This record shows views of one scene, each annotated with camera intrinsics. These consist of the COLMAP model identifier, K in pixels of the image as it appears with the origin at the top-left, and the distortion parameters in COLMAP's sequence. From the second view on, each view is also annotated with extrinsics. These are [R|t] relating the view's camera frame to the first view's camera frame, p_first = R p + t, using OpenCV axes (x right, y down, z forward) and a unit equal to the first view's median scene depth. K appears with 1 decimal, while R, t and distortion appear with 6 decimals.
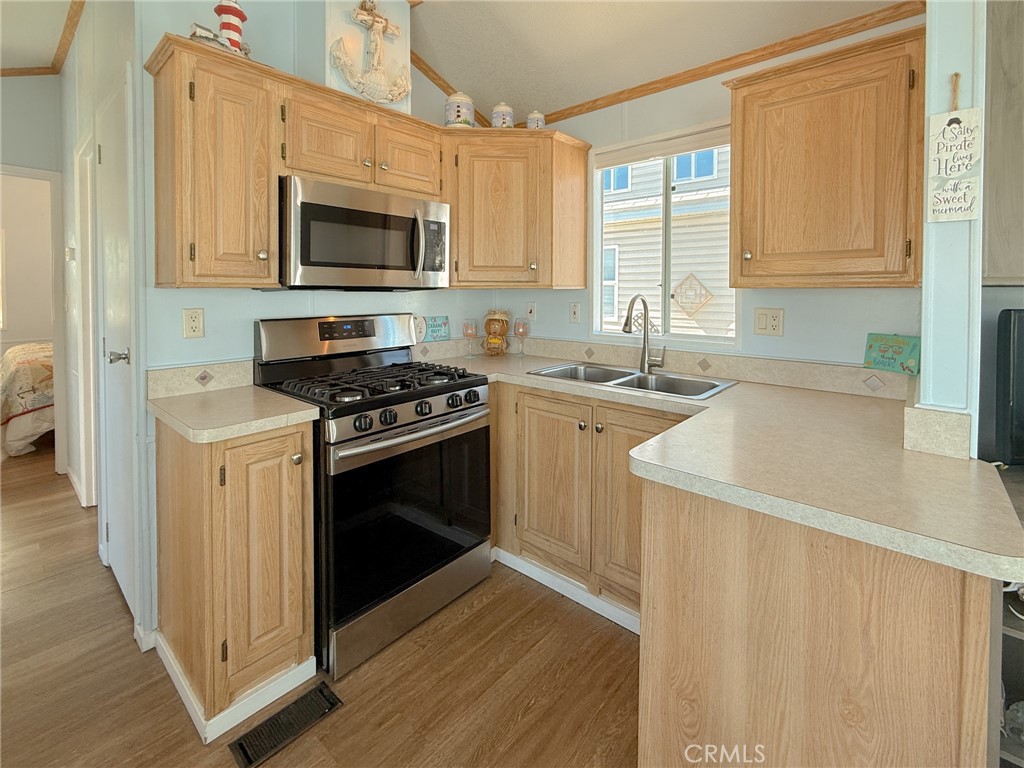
lens RADIAL K [[461.1, 0, 506.9], [0, 461.1, 299.5], [0, 0, 1]] dist [-0.000811, -0.000719]
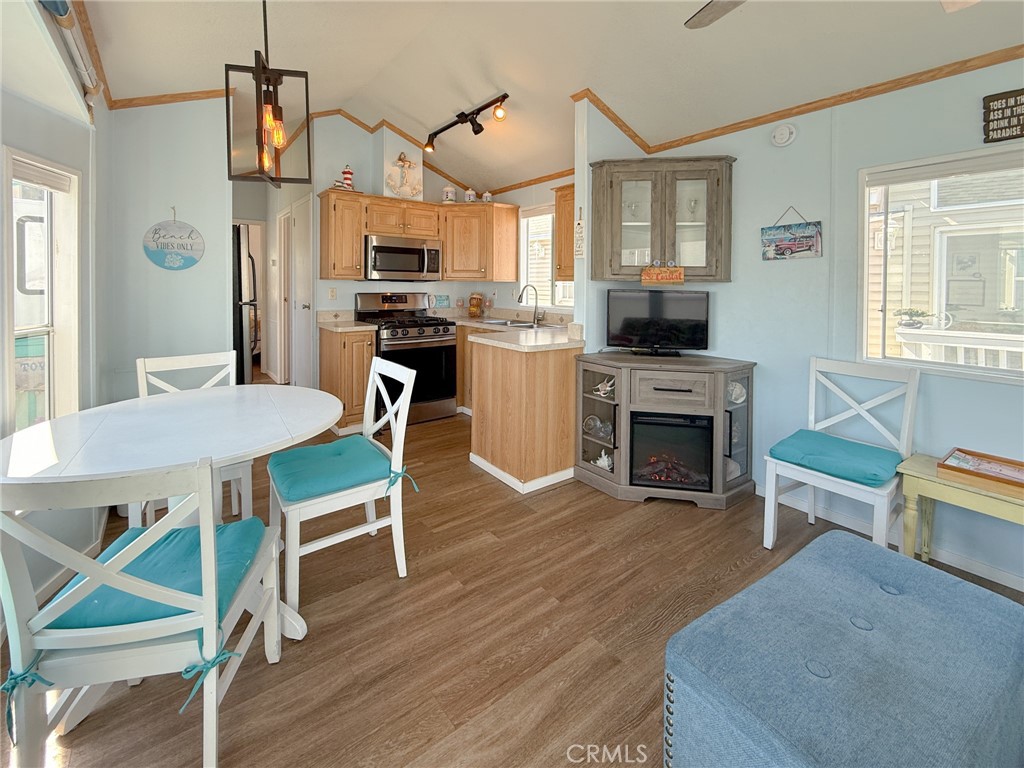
lens RADIAL K [[461.1, 0, 506.9], [0, 461.1, 299.5], [0, 0, 1]] dist [-0.000811, -0.000719]
pose [[0.983210, 0.015834, -0.181787, 0.601475], [-0.013282, 0.999796, 0.015244, 0.027275], [0.181992, -0.012573, 0.983220, -1.100606]]
